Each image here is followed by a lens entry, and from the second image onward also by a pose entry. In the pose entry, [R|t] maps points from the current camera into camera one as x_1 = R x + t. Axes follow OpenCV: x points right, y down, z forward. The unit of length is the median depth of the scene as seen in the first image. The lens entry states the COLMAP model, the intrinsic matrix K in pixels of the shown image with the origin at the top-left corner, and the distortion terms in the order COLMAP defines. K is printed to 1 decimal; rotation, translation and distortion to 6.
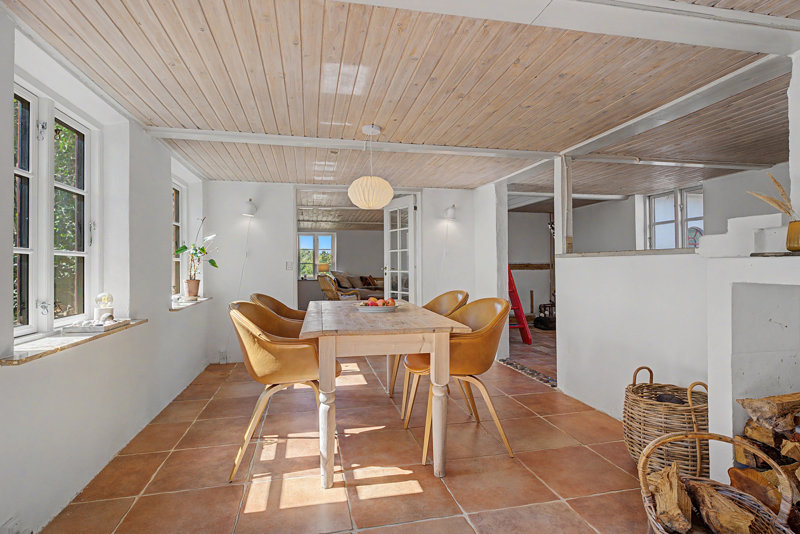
lens RADIAL K [[414.9, 0, 402.4], [0, 414.9, 265.1], [0, 0, 1]] dist [0.003260, 0.000412]
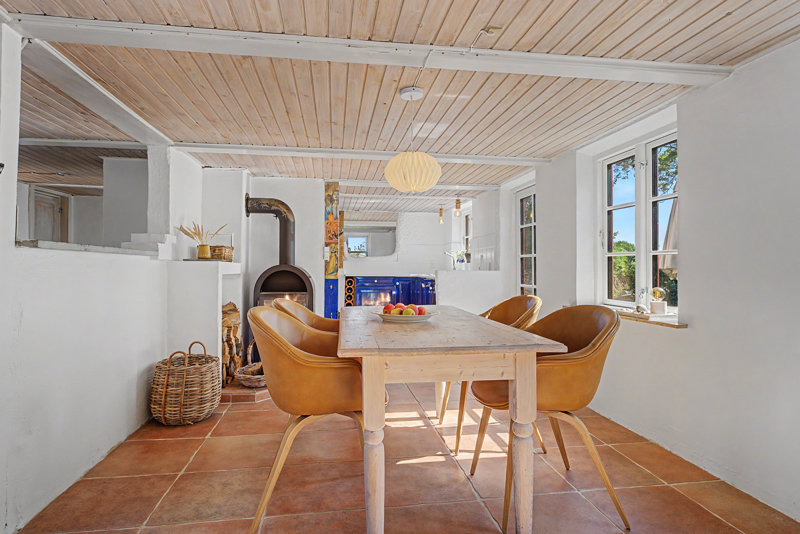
lens RADIAL K [[445.5, 0, 400.2], [0, 445.5, 263.6], [0, 0, 1]] dist [-0.000742, -0.000085]
pose [[-0.997354, 0.005449, 0.072496, -0.138947], [0.005323, 0.999984, -0.001931, 0.003926], [-0.072505, -0.001540, -0.997367, 2.260974]]
